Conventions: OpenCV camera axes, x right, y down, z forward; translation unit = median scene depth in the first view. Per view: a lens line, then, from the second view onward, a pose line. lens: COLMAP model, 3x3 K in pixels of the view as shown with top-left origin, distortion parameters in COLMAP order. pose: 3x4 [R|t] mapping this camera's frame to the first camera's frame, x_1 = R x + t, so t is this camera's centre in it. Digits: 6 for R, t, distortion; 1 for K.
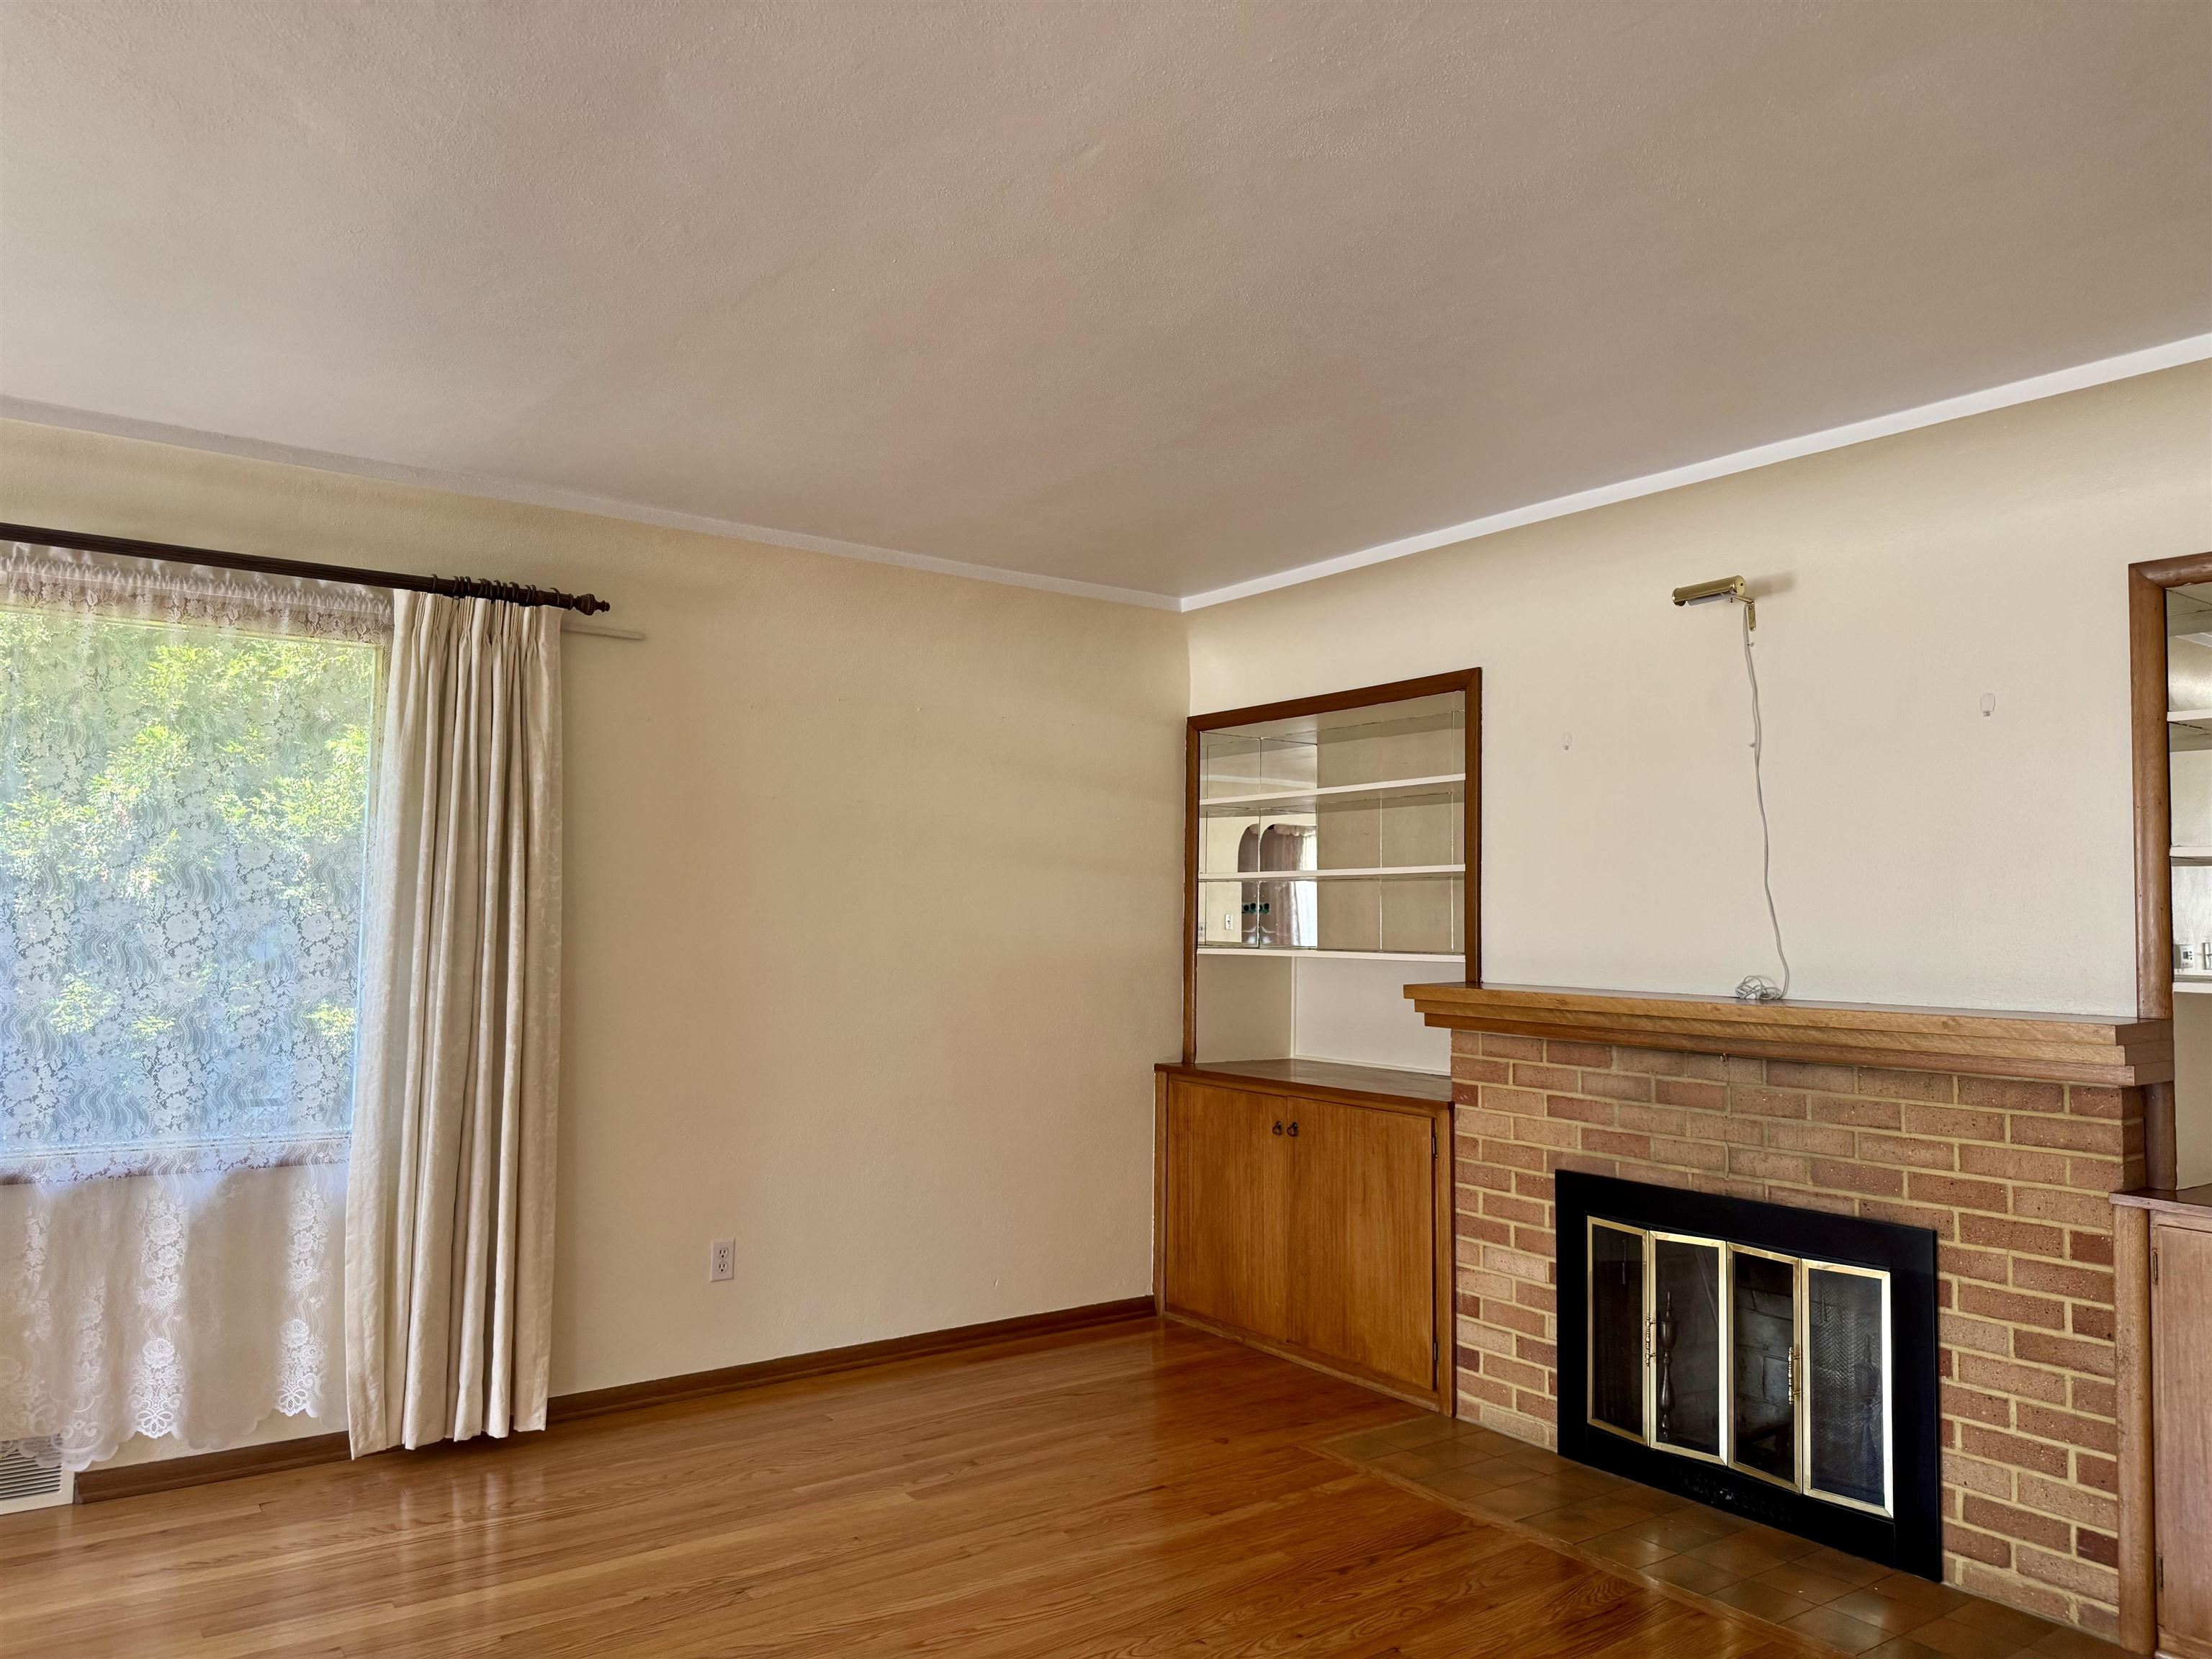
lens RADIAL K [[1547.5, 0, 1119.3], [0, 1547.5, 844.5], [0, 0, 1]] dist [0.044395, -0.061569]
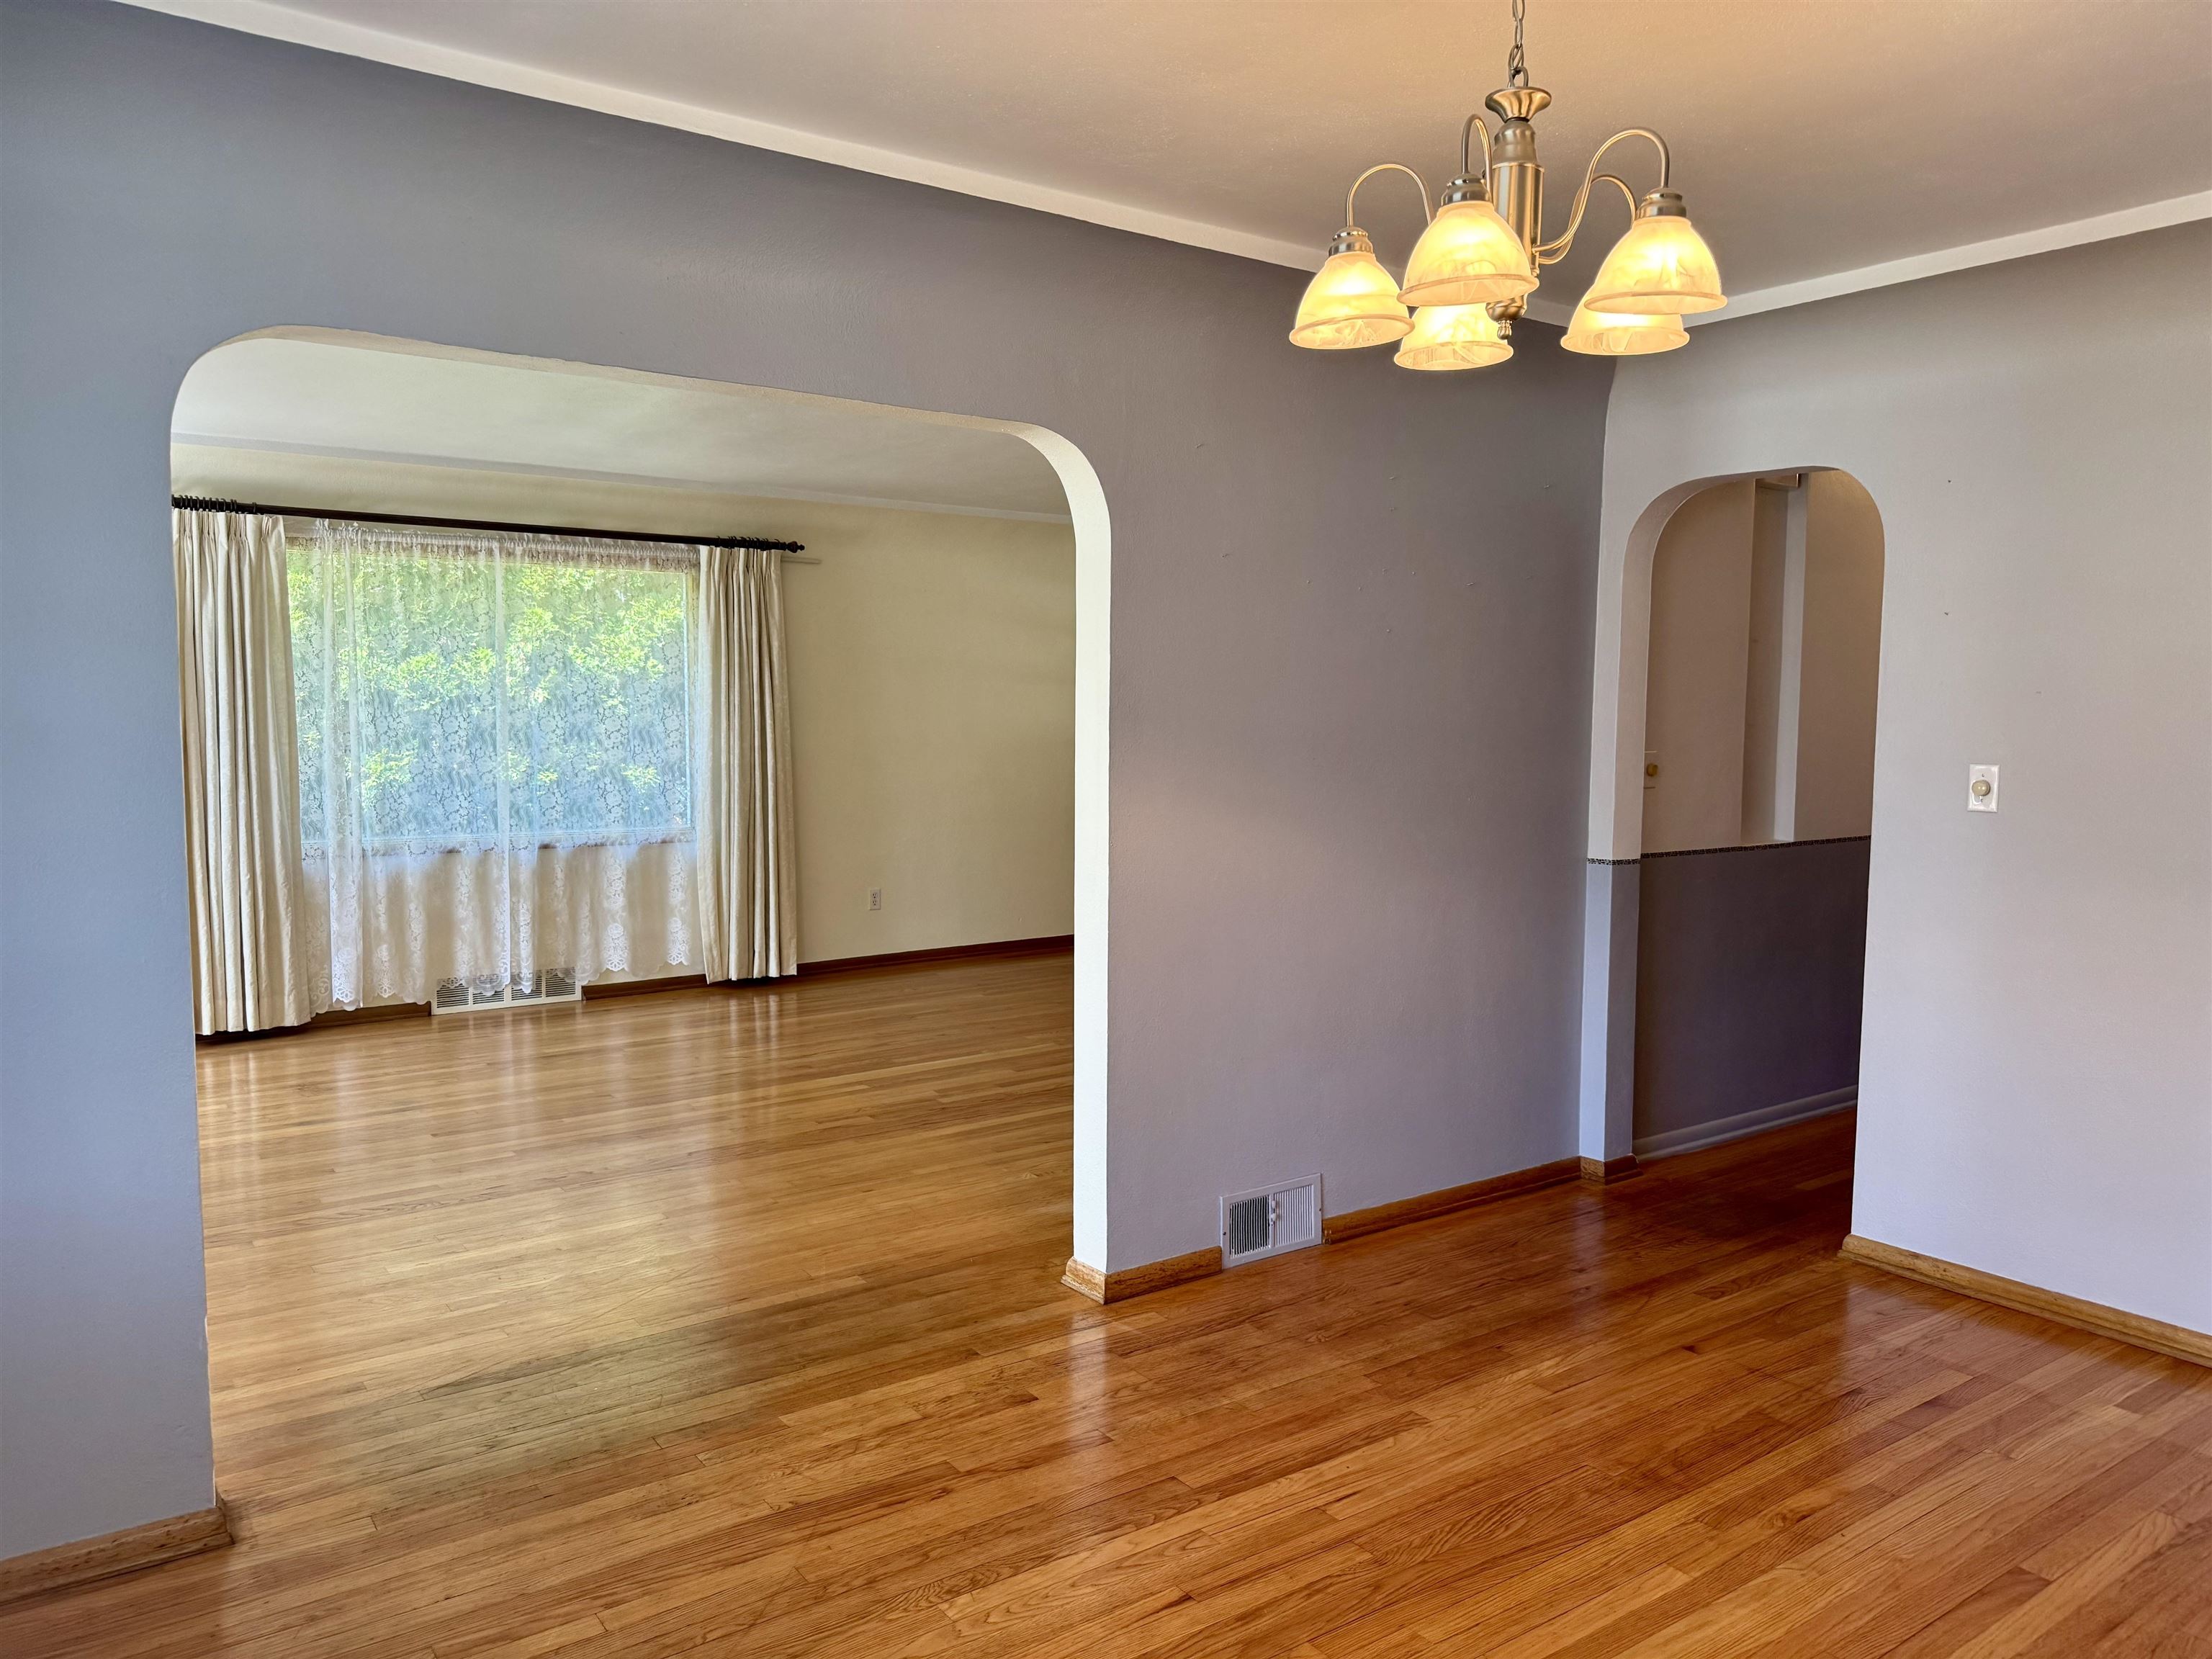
lens RADIAL K [[1547.5, 0, 1104.1], [0, 1547.5, 843.3], [0, 0, 1]] dist [0.044395, -0.061569]
pose [[0.999761, -0.007016, -0.020685, 0.051806], [0.009800, 0.990425, 0.137703, -0.046311], [0.019521, -0.137873, 0.990258, -0.719842]]
